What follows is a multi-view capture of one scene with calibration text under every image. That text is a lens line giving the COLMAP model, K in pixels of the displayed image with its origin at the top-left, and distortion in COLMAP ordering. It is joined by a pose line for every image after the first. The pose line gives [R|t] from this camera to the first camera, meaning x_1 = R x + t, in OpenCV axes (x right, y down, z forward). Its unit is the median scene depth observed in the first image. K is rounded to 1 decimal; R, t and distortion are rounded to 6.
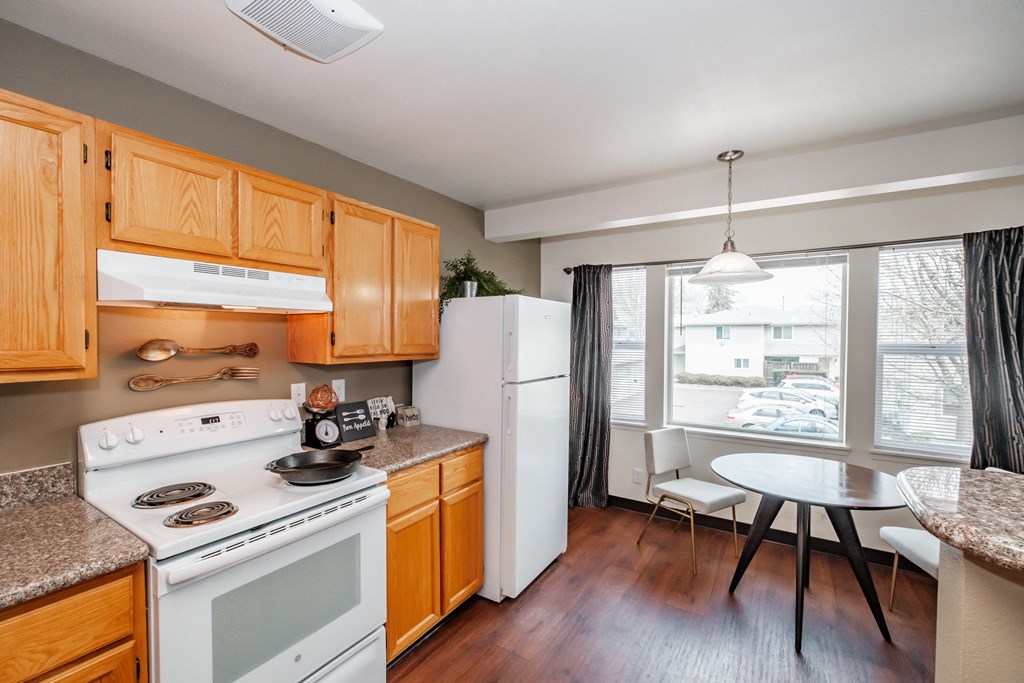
lens RADIAL K [[440.6, 0, 503.0], [0, 440.6, 346.2], [0, 0, 1]] dist [-0.001079, -0.000005]
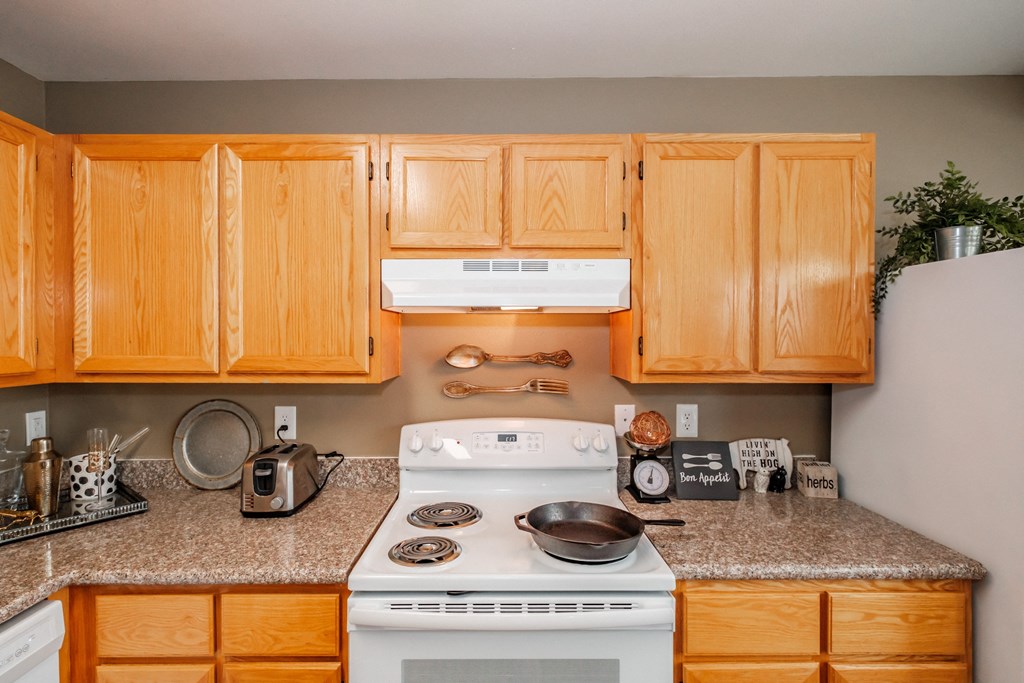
lens RADIAL K [[495.0, 0, 503.3], [0, 495.0, 342.4], [0, 0, 1]] dist [-0.000702, 0.001430]
pose [[0.548160, 0.002808, -0.836369, 0.146499], [-0.015412, 0.999858, -0.006744, -0.014731], [0.836232, 0.016587, 0.548125, 0.412301]]
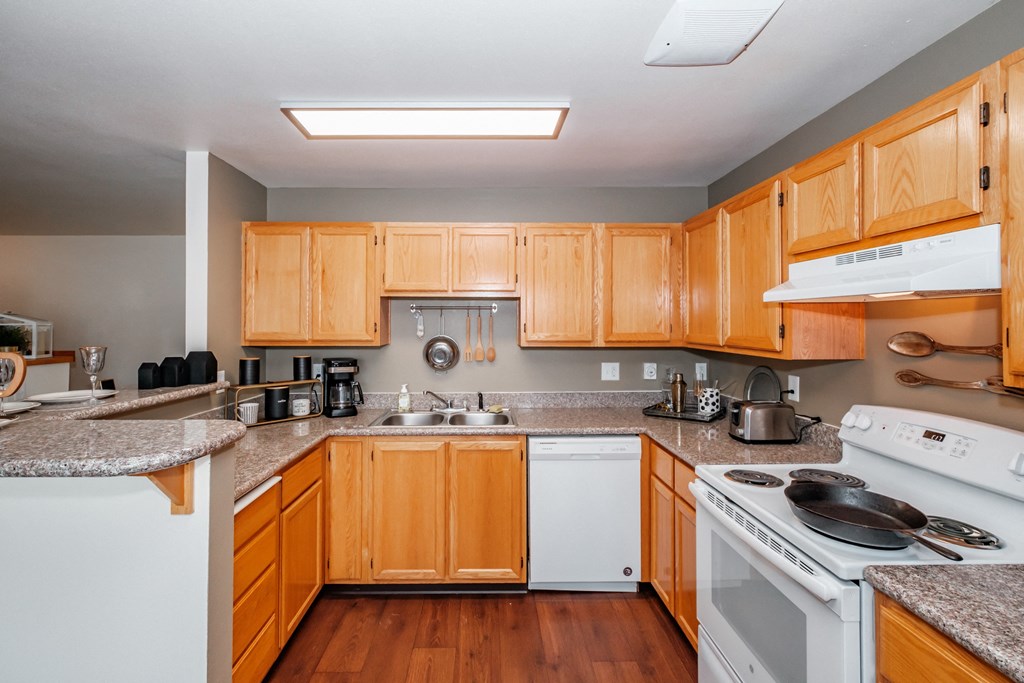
lens RADIAL K [[464.7, 0, 503.7], [0, 464.7, 317.1], [0, 0, 1]] dist [-0.002231, -0.000453]
pose [[-0.814324, -0.009201, -0.580338, 0.421350], [-0.012441, 0.999921, 0.001604, -0.034909], [0.580278, 0.008526, -0.814374, 1.132470]]
